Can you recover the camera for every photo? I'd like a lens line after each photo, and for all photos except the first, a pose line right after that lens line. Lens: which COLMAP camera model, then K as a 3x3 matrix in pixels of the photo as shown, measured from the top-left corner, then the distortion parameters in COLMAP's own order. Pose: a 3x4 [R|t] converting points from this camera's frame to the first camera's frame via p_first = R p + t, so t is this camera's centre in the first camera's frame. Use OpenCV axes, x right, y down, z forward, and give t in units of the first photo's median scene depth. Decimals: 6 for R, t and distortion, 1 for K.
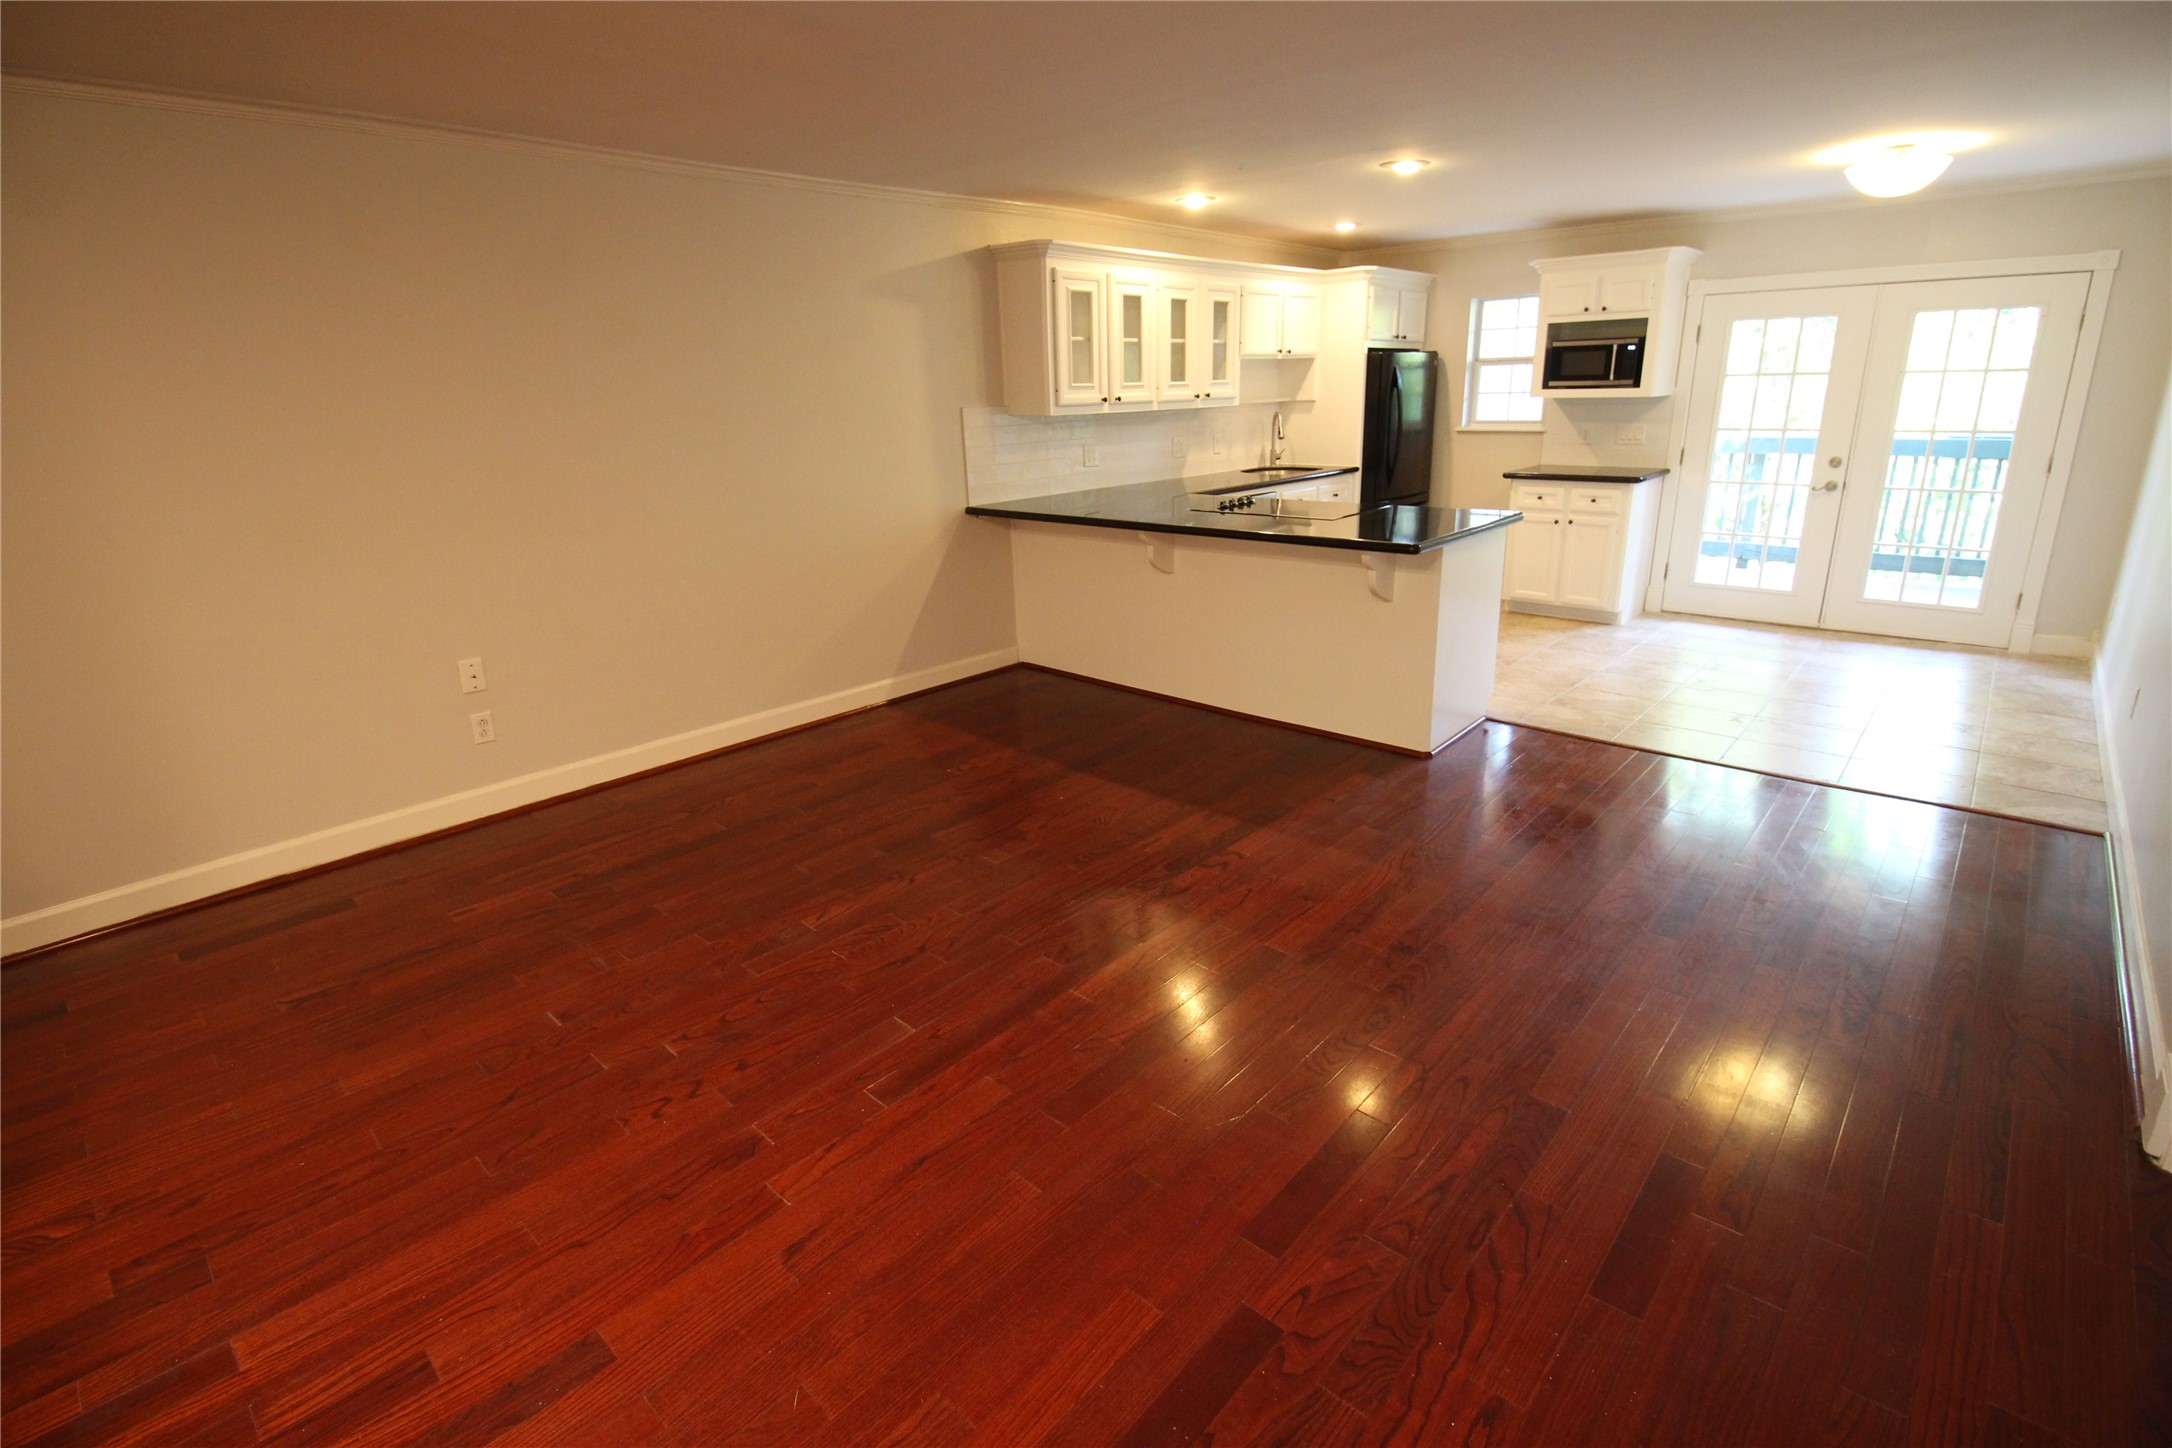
lens RADIAL K [[1030.4, 0, 1086.0], [0, 1030.4, 724.0], [0, 0, 1]] dist [-0.000995, -0.000769]
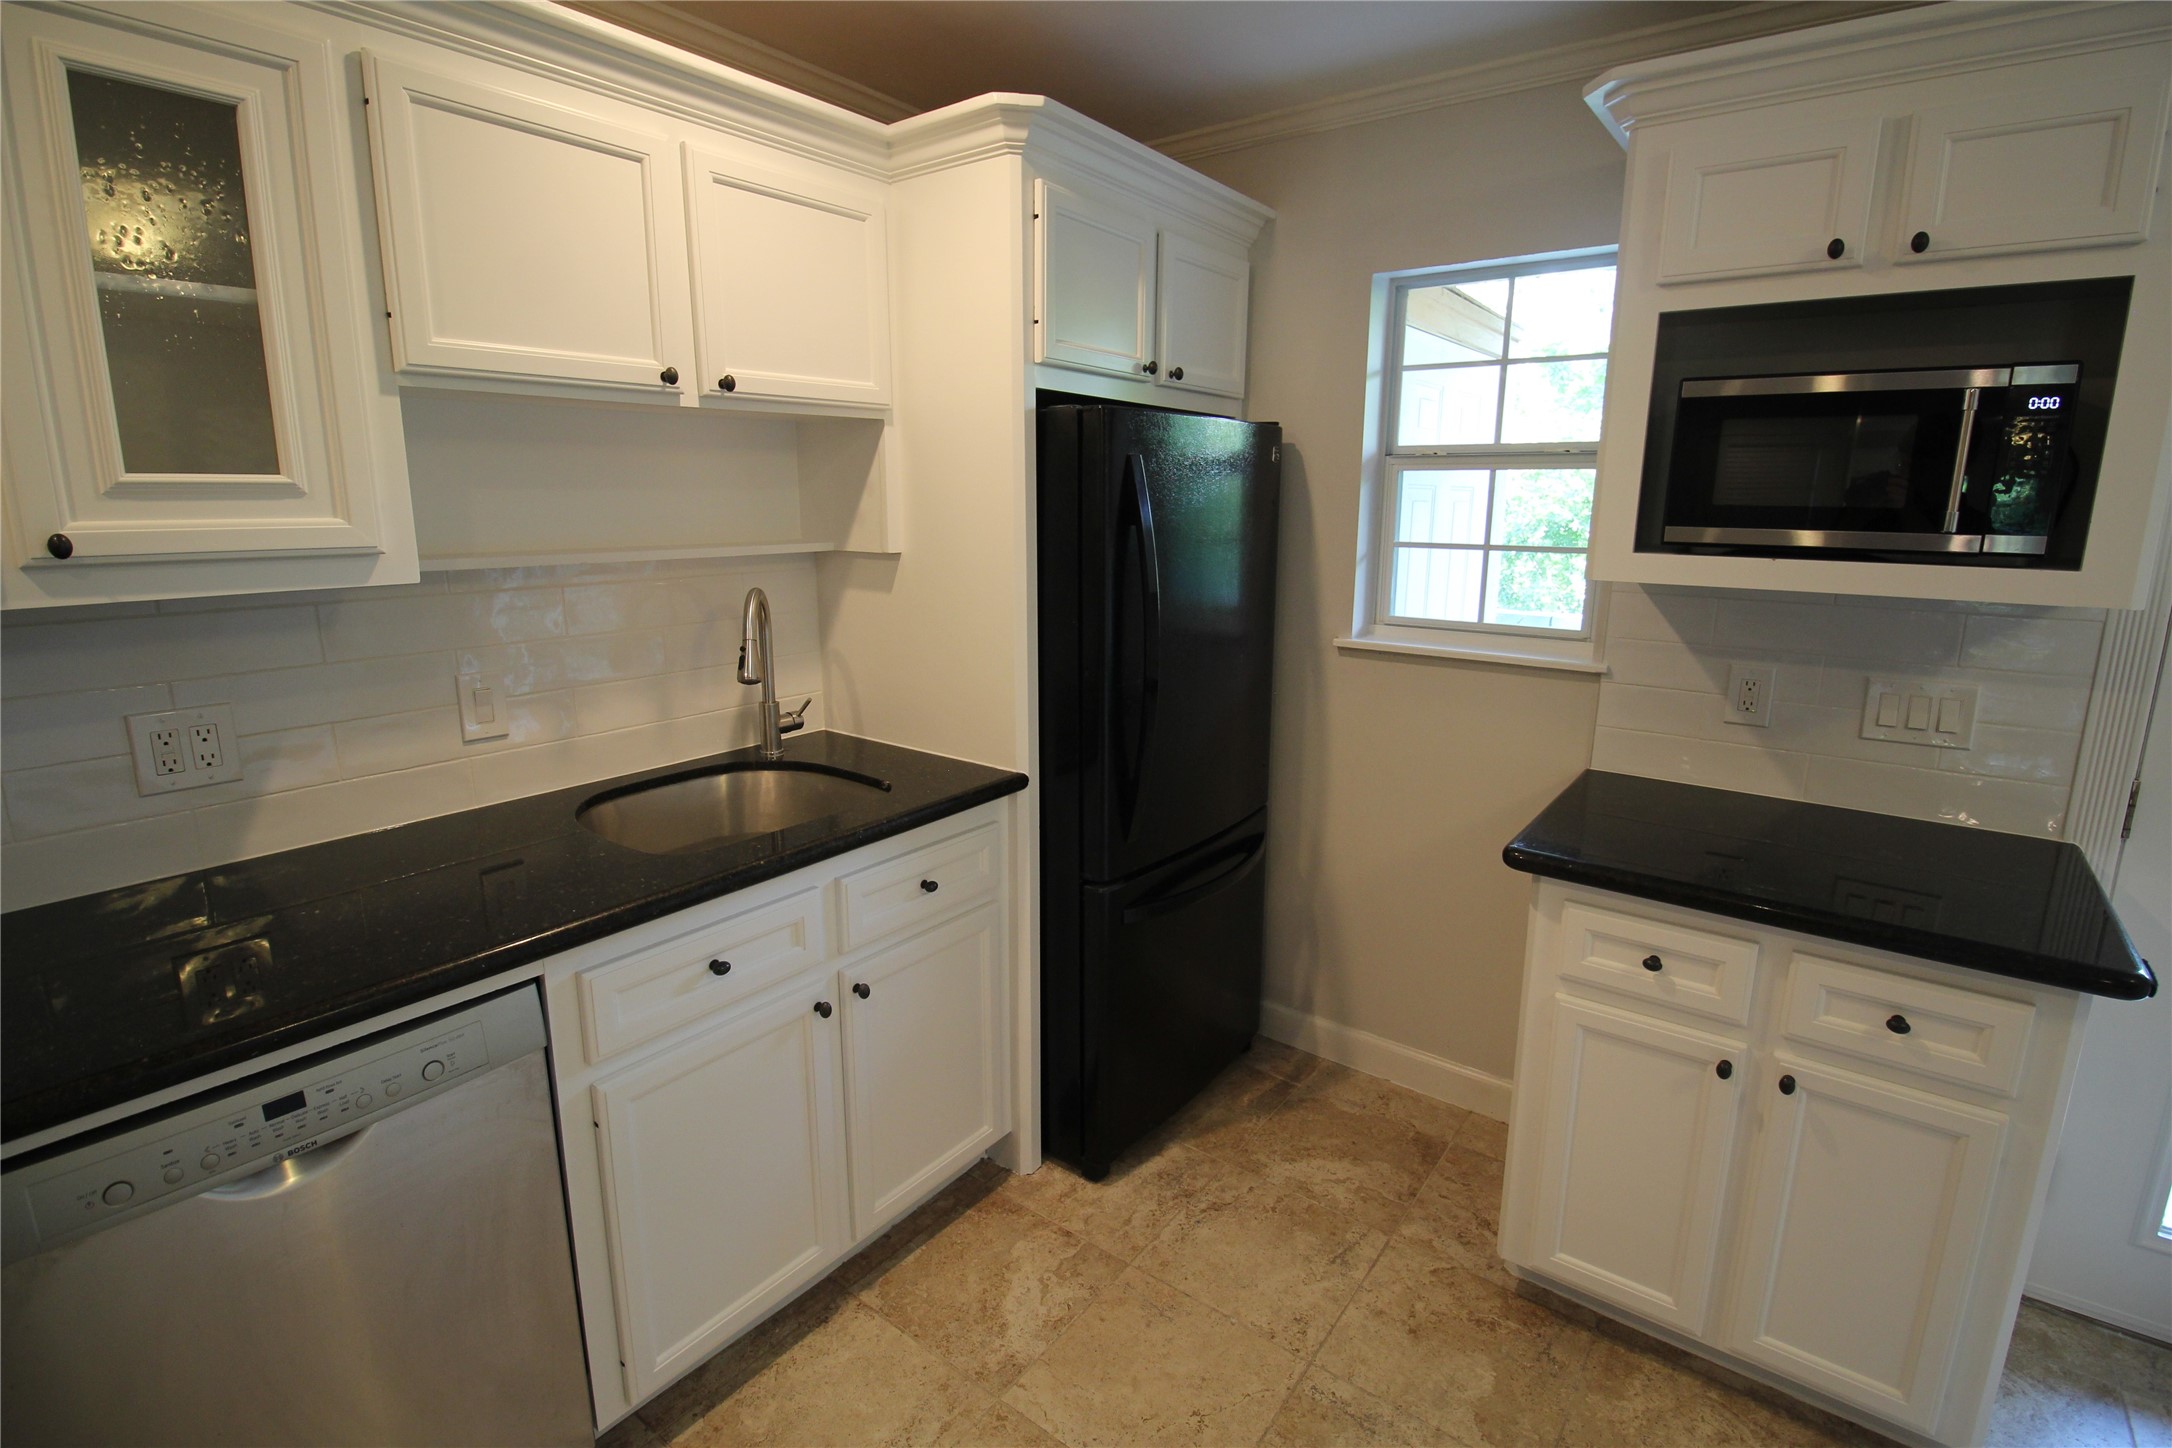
lens RADIAL K [[1030.4, 0, 1086.0], [0, 1030.4, 724.0], [0, 0, 1]] dist [-0.000995, -0.000769]
pose [[0.994937, 0.014224, 0.099491, 0.253390], [-0.004499, 0.995245, -0.097303, -0.236260], [-0.100402, 0.096363, 0.990270, 0.700100]]
